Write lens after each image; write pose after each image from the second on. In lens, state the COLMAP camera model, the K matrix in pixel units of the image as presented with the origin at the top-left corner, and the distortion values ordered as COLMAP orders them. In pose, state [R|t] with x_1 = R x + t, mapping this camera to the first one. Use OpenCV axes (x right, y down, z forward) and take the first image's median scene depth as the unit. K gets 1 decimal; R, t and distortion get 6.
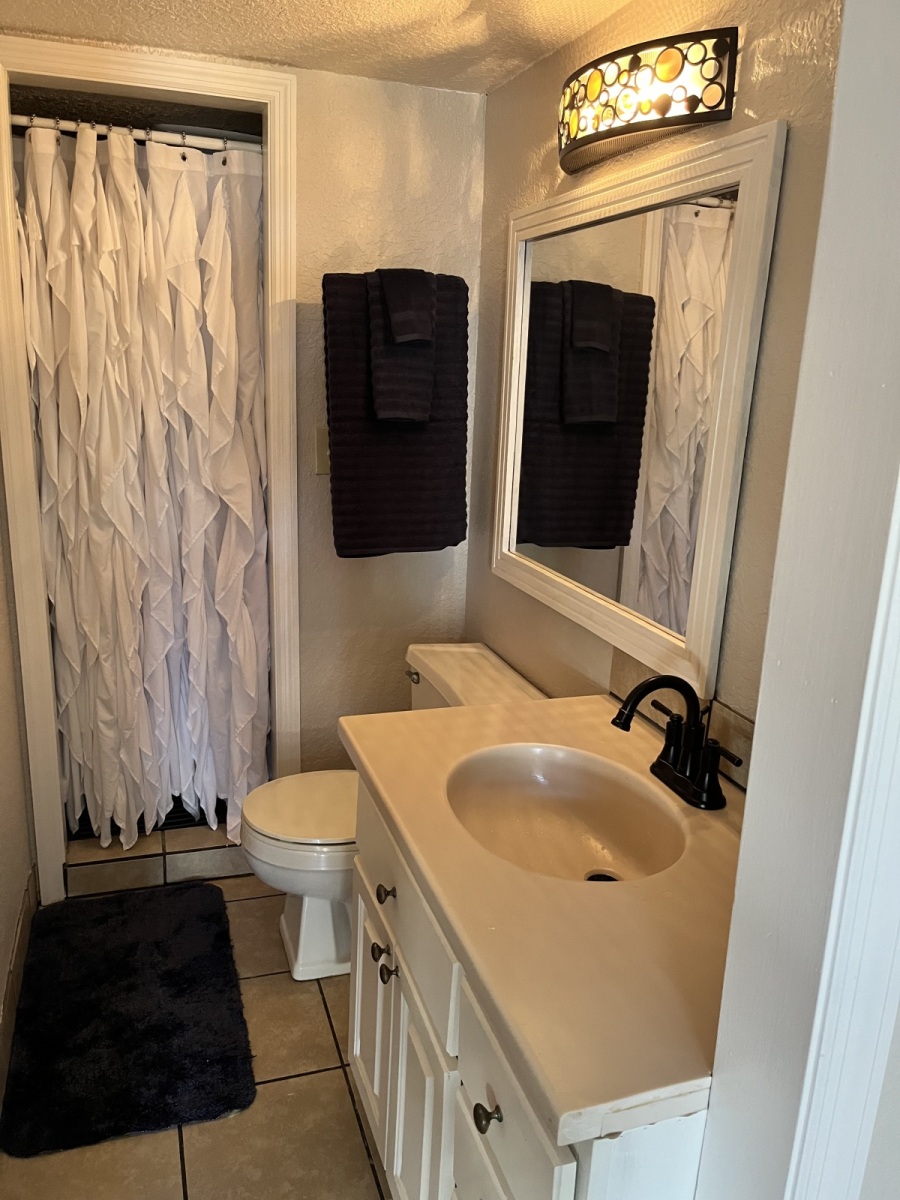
lens RADIAL K [[909.0, 0, 445.7], [0, 909.0, 607.3], [0, 0, 1]] dist [0.072161, -0.091824]
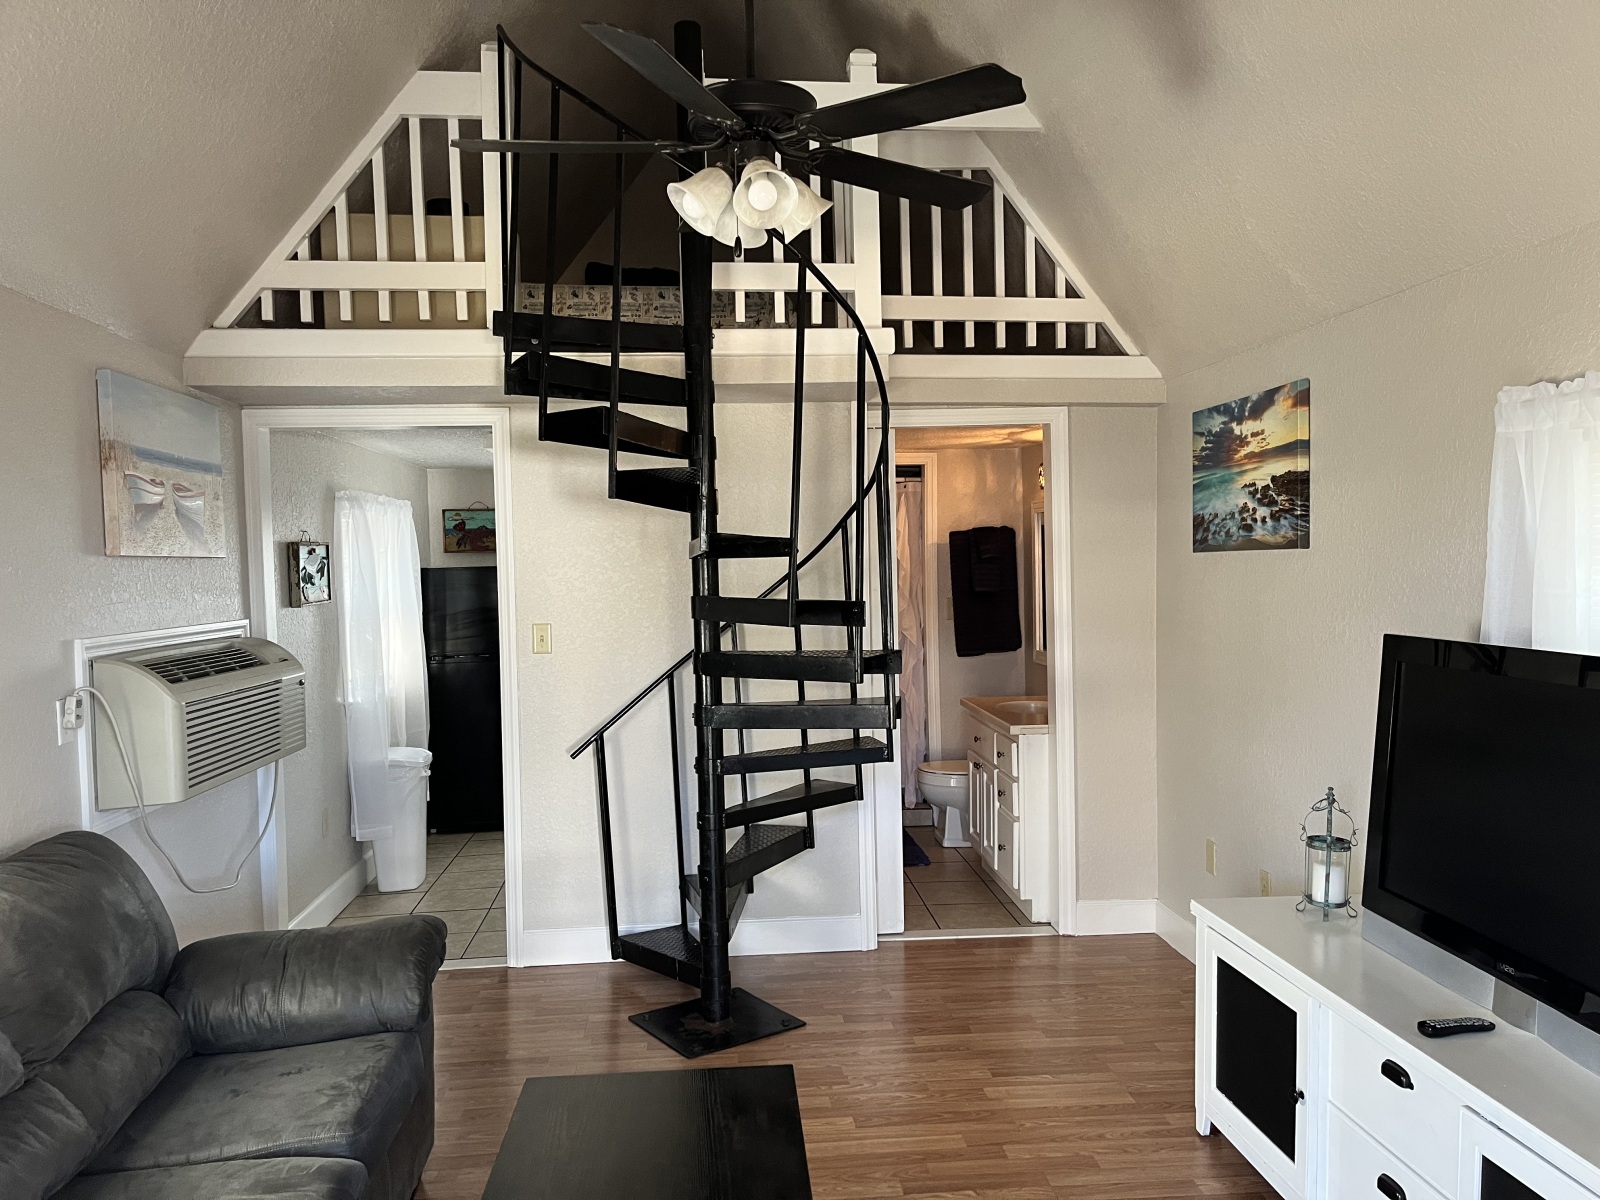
lens RADIAL K [[1212.0, 0, 809.9], [0, 1212.0, 609.5], [0, 0, 1]] dist [0.072161, -0.091824]
pose [[0.970120, -0.050265, -0.237361, 0.231115], [-0.002272, 0.976380, -0.216050, 0.469952], [0.242614, 0.210133, 0.947092, -1.862646]]
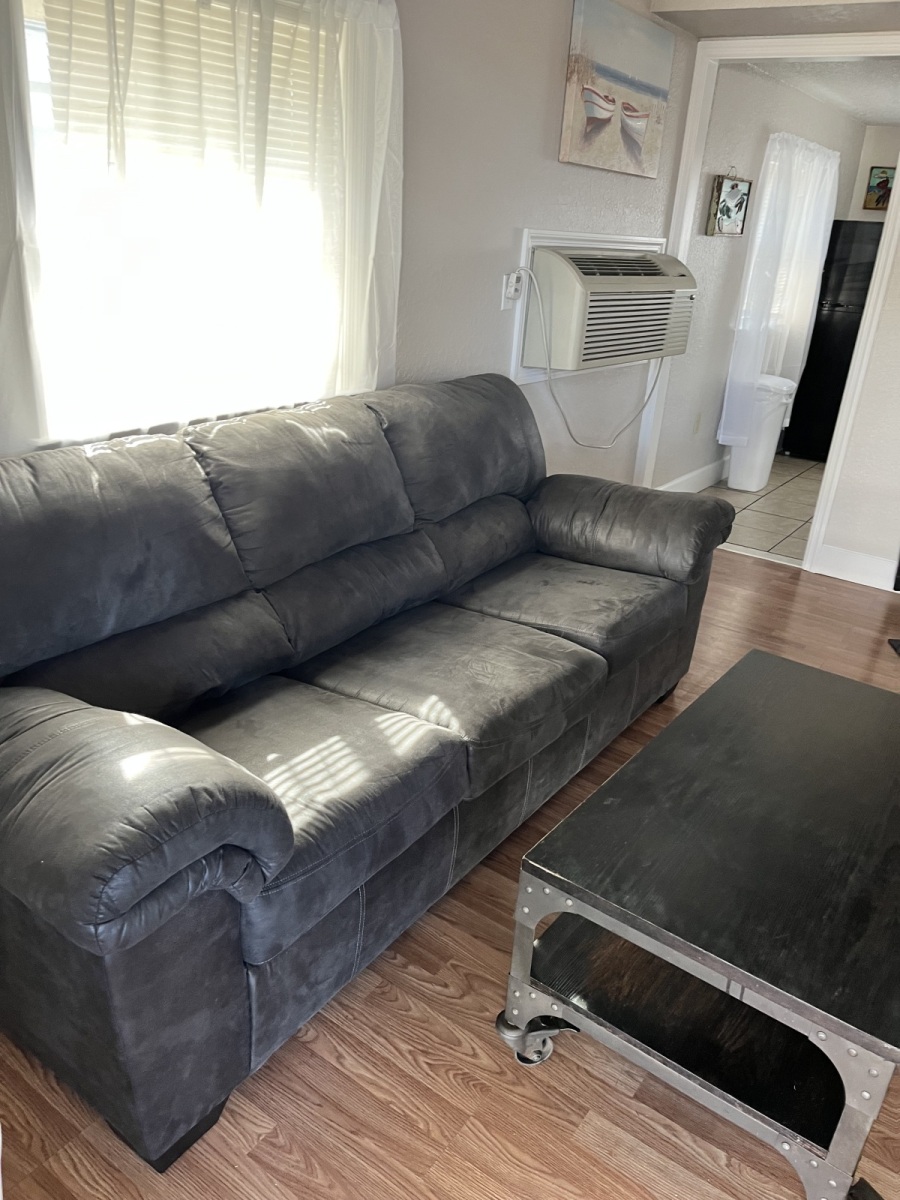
lens RADIAL K [[909.0, 0, 443.7], [0, 909.0, 607.2], [0, 0, 1]] dist [0.072161, -0.091824]
pose [[0.580151, 0.313367, -0.751815, 0.220837], [-0.248265, 0.947139, 0.203204, 0.489039], [0.775751, 0.068760, 0.627282, -1.650512]]
